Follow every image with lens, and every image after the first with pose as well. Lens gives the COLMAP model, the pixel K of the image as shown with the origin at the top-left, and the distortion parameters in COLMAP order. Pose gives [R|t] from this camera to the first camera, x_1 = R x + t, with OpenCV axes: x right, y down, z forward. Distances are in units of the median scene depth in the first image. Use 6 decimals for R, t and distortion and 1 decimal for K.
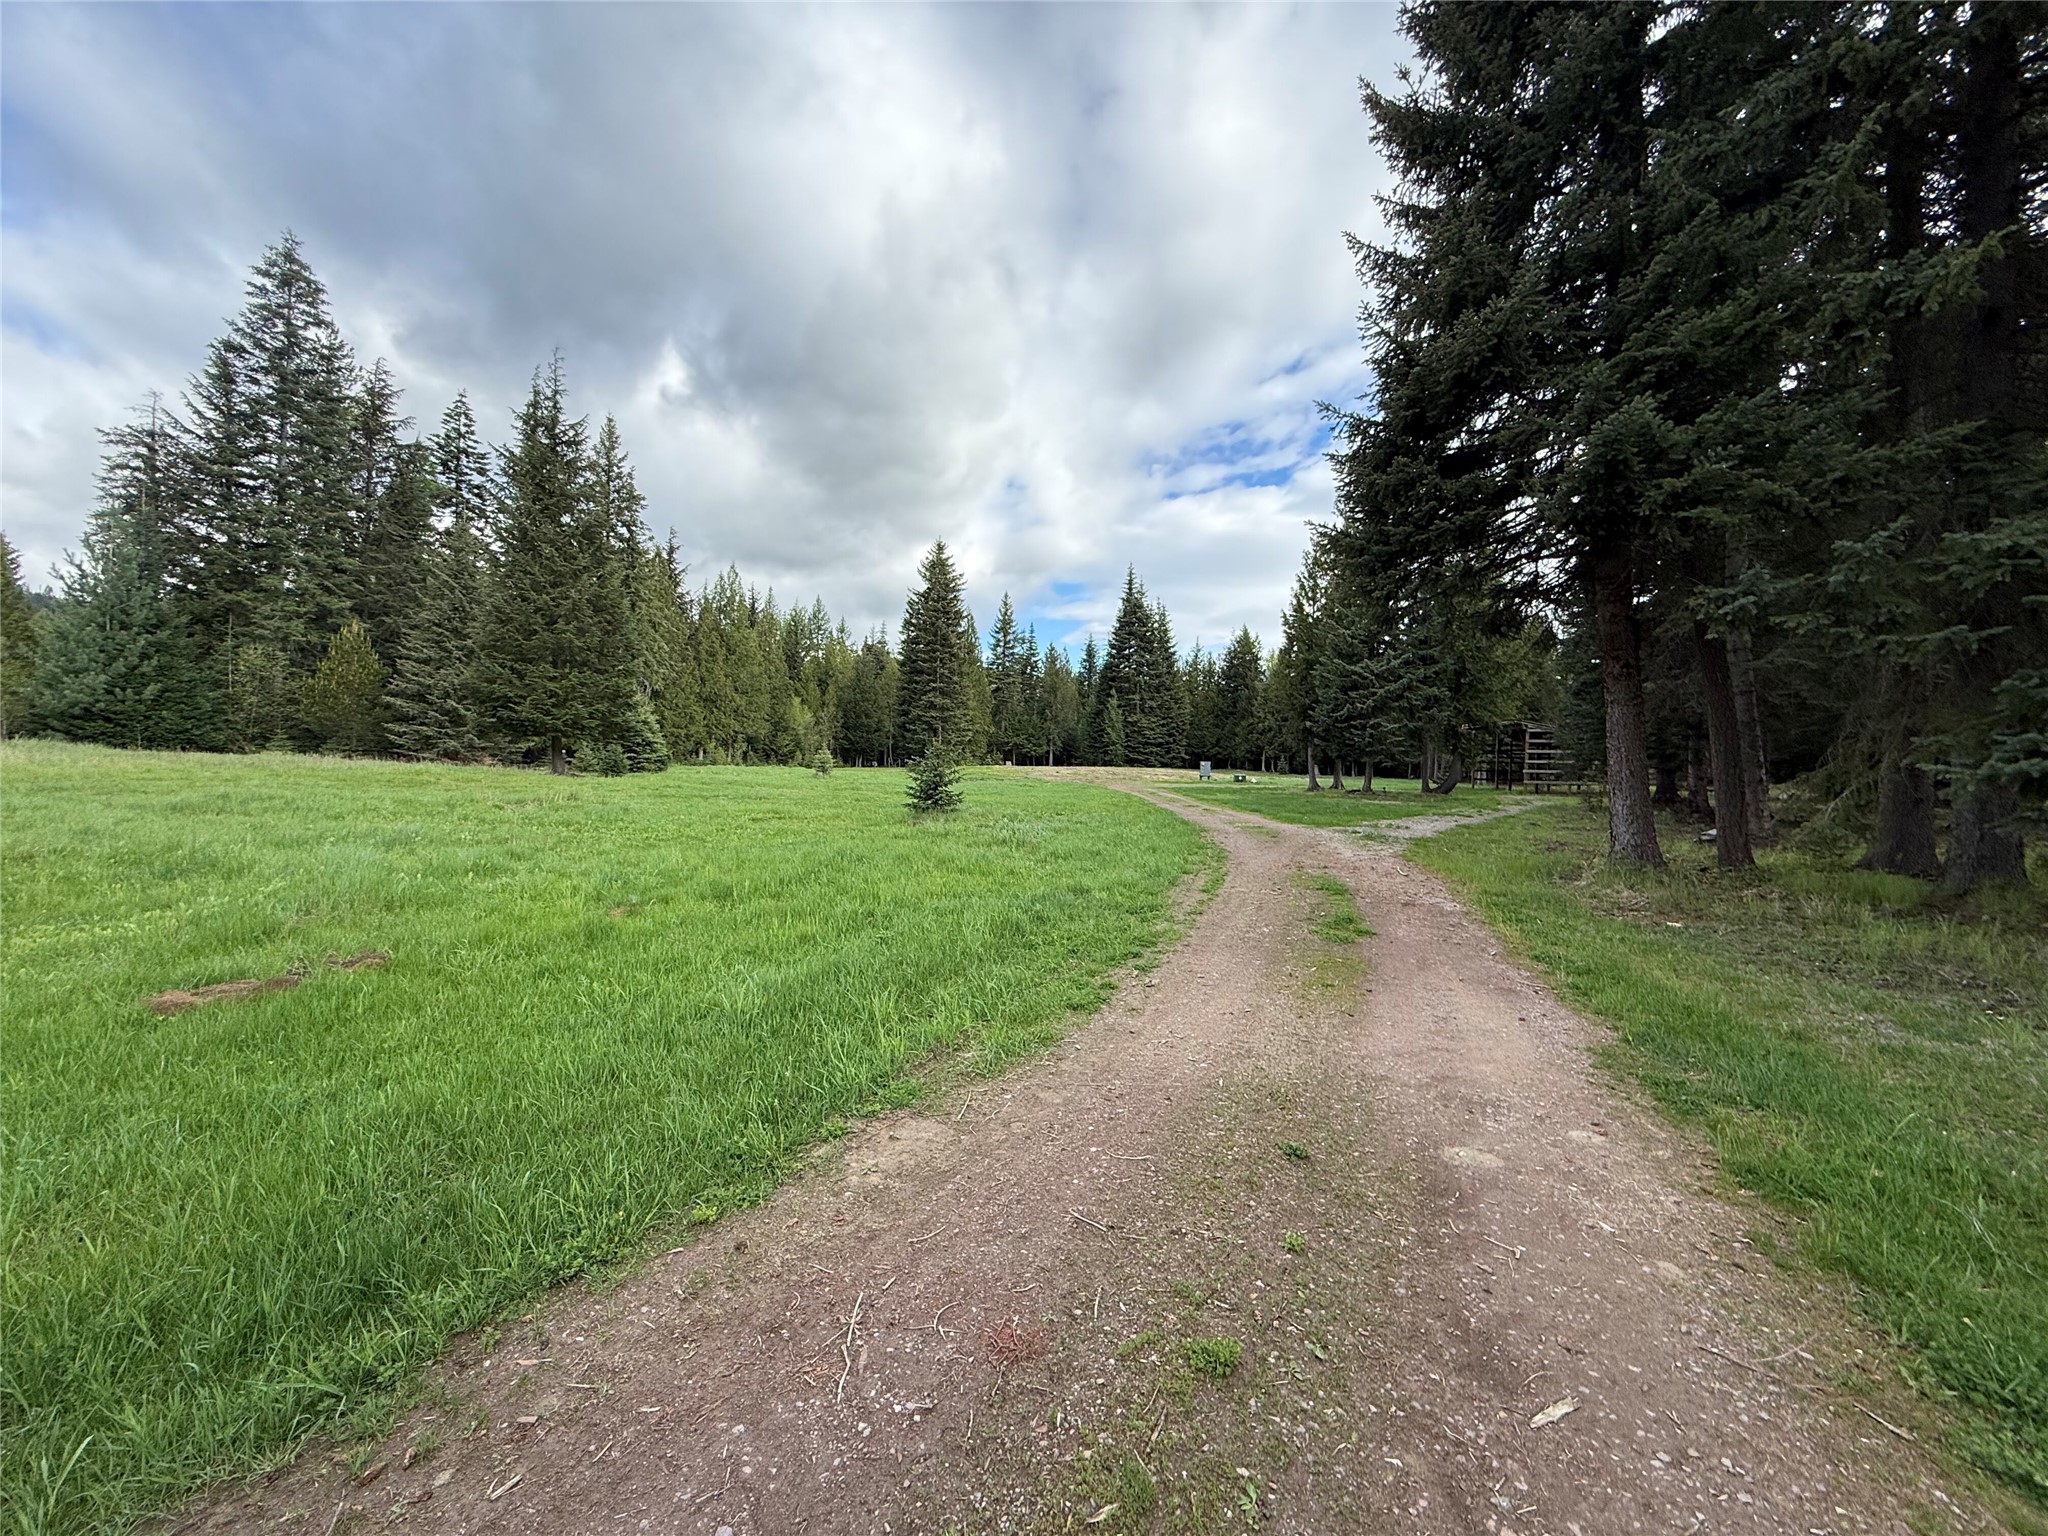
lens RADIAL K [[810.7, 0, 1016.9], [0, 810.7, 773.1], [0, 0, 1]] dist [0.001137, -0.000336]
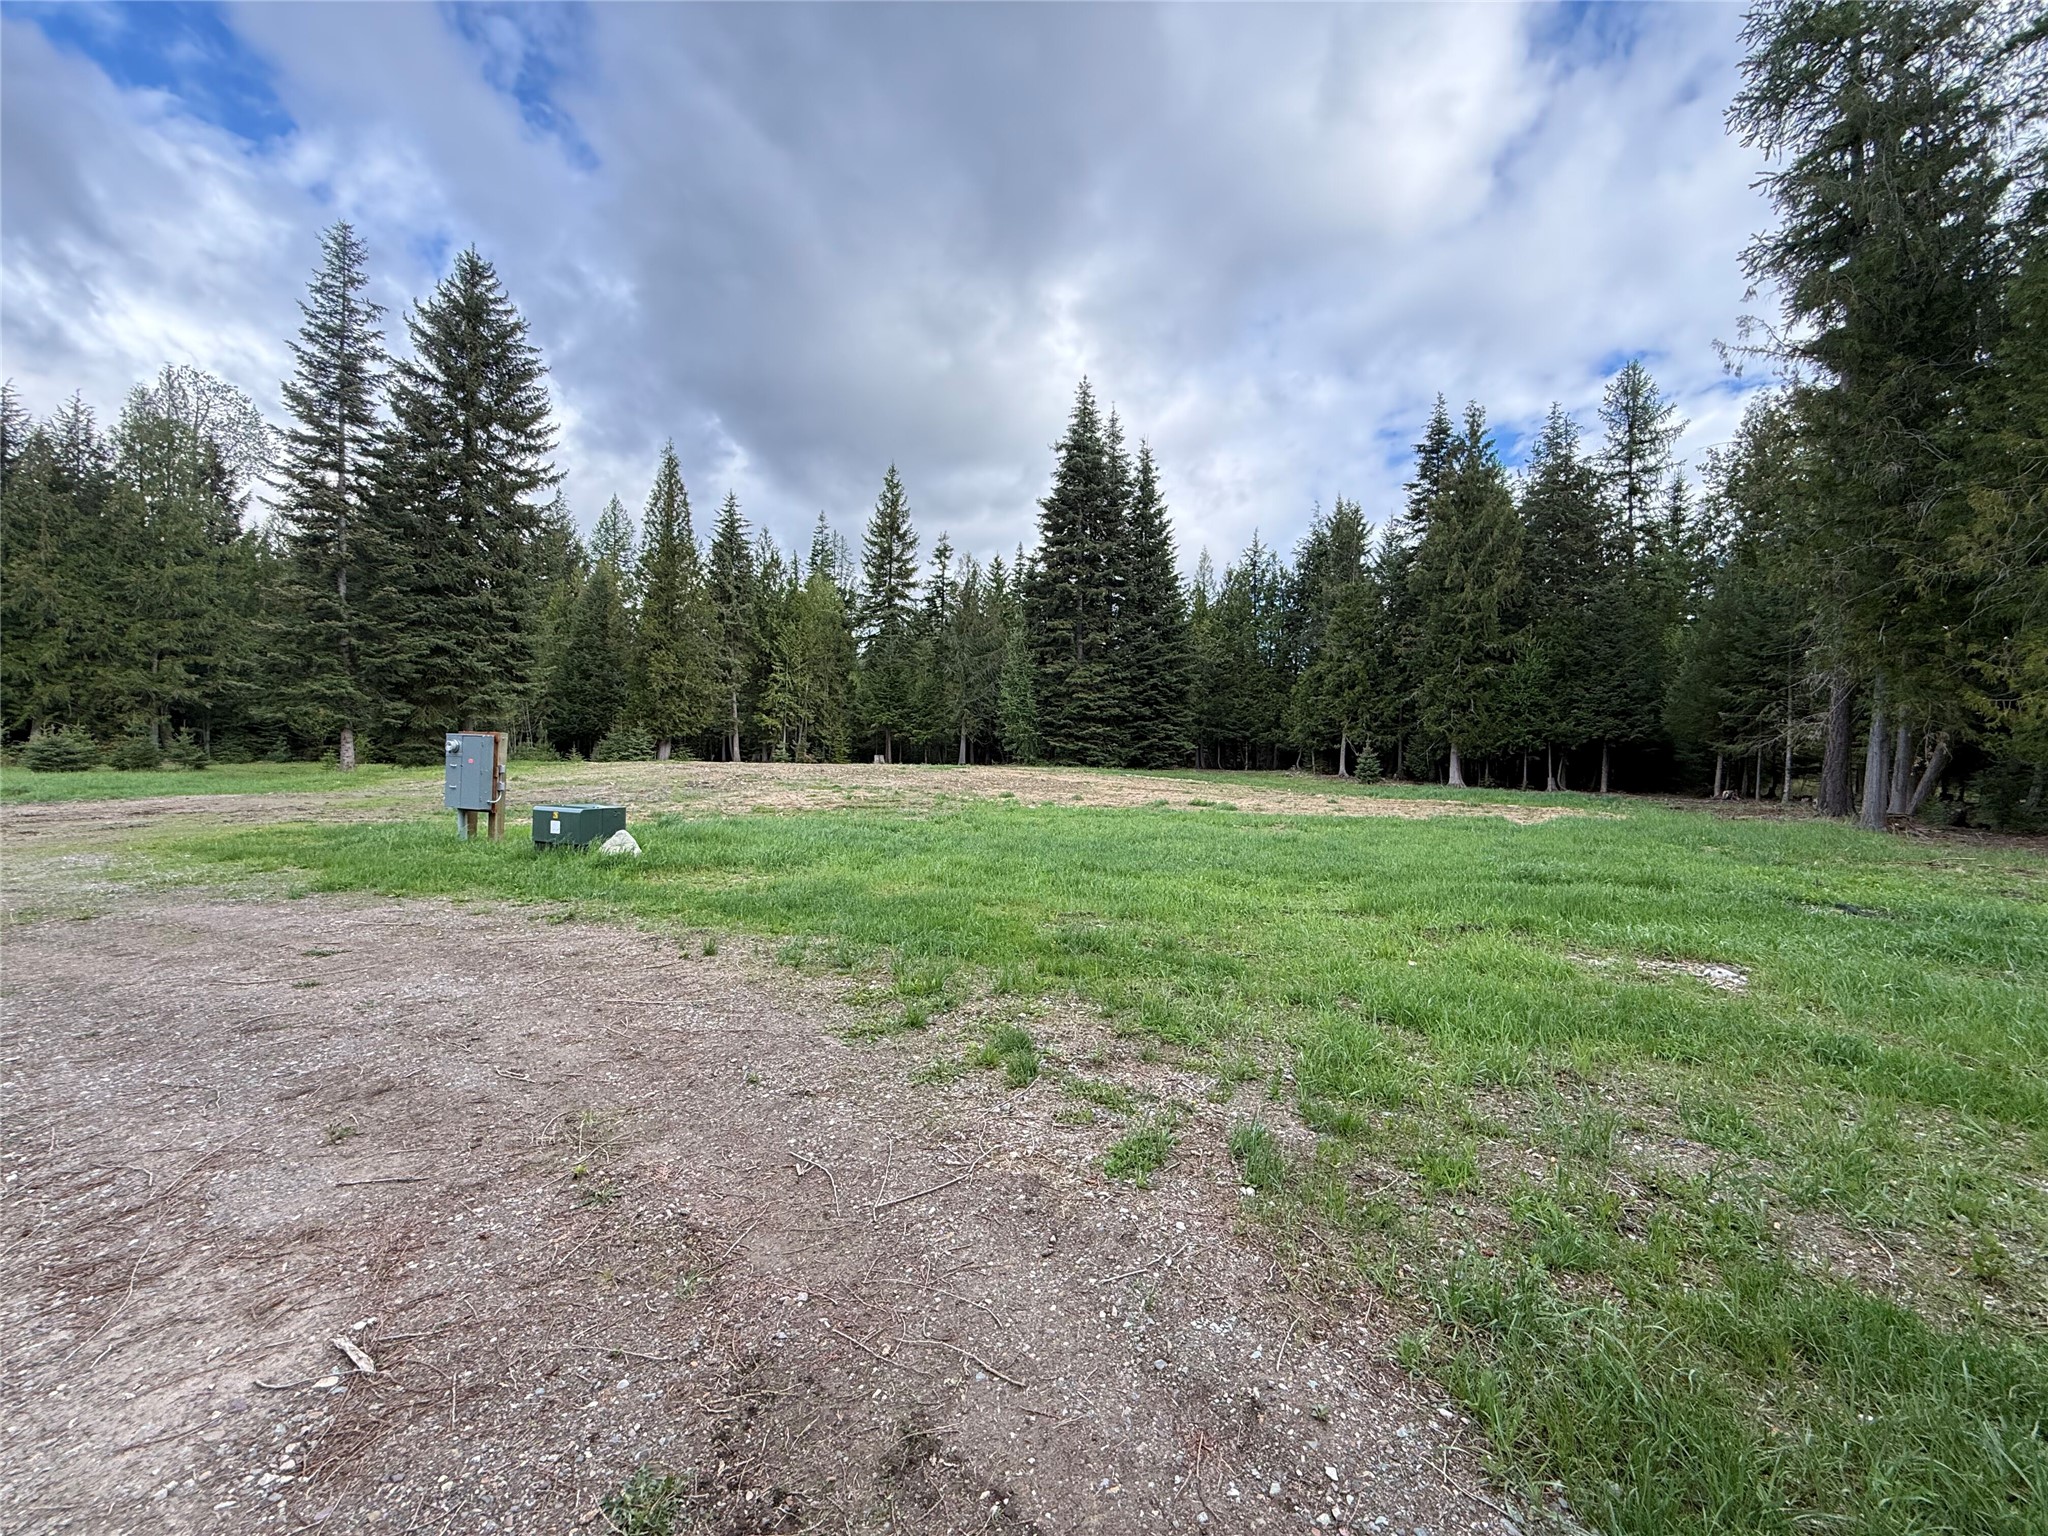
lens RADIAL K [[810.7, 0, 1015.6], [0, 810.7, 770.8], [0, 0, 1]] dist [0.001137, -0.000336]
pose [[0.969631, 0.001584, -0.244566, 0.327572], [-0.002524, 0.999991, -0.003532, -0.003422], [0.244558, 0.004042, 0.969626, 0.696112]]
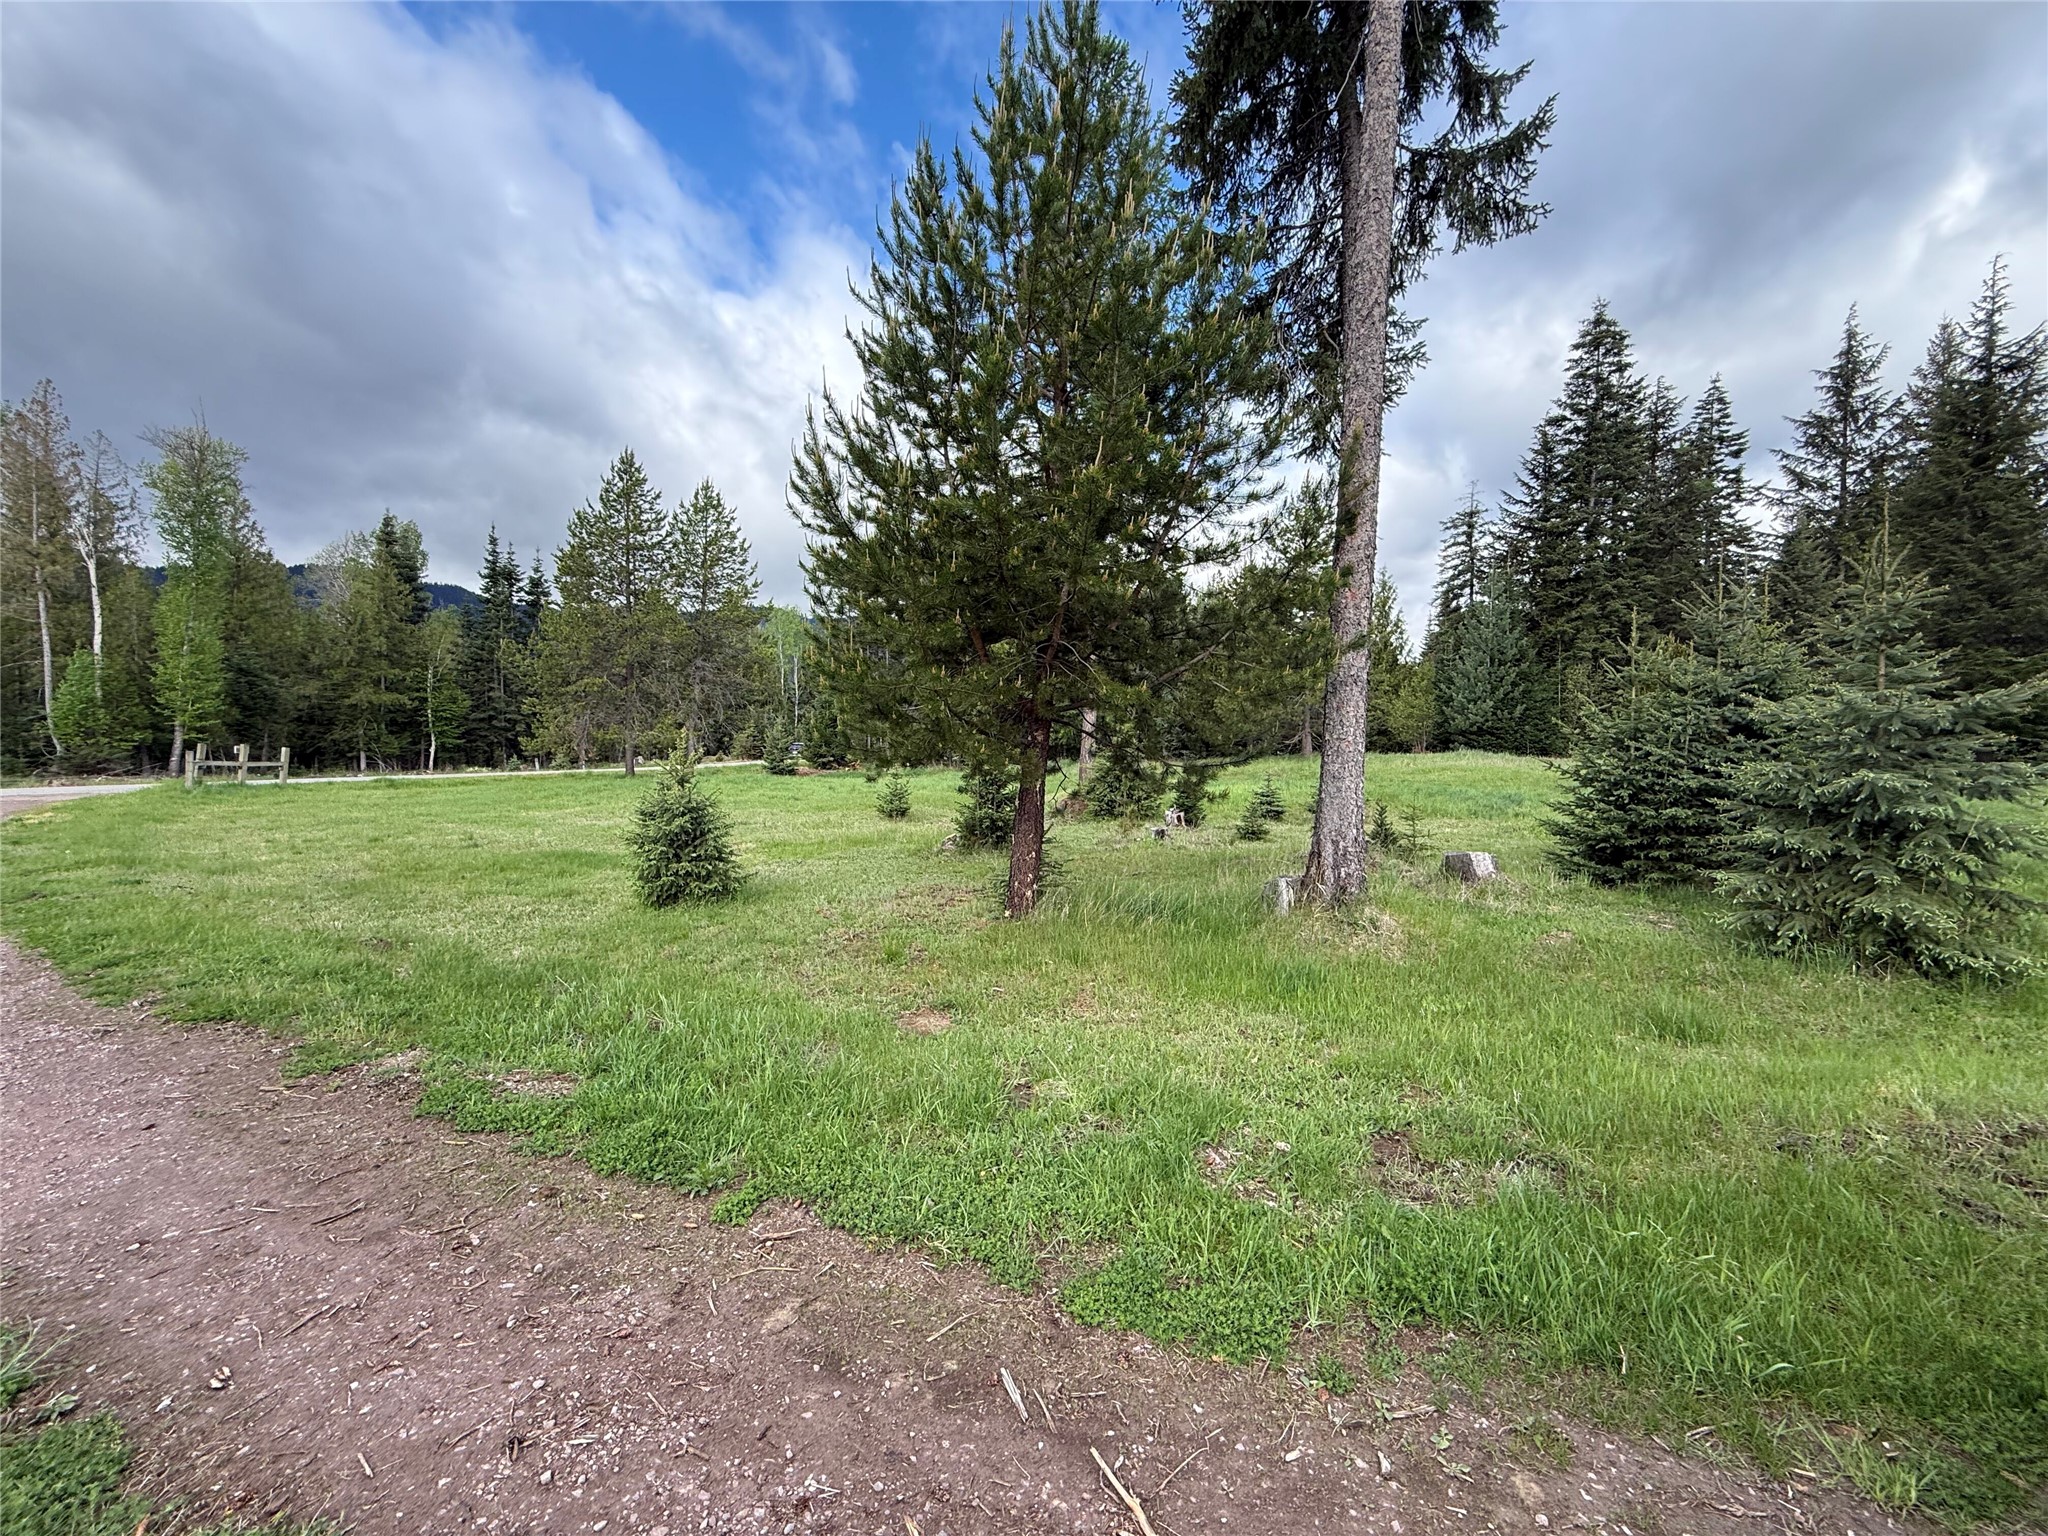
lens RADIAL K [[810.7, 0, 1024.4], [0, 810.7, 773.7], [0, 0, 1]] dist [0.001137, -0.000336]
pose [[0.348376, 0.007792, -0.937322, -0.054800], [-0.008694, 0.999949, 0.005082, -0.000177], [0.937314, 0.006379, 0.348426, -0.077258]]
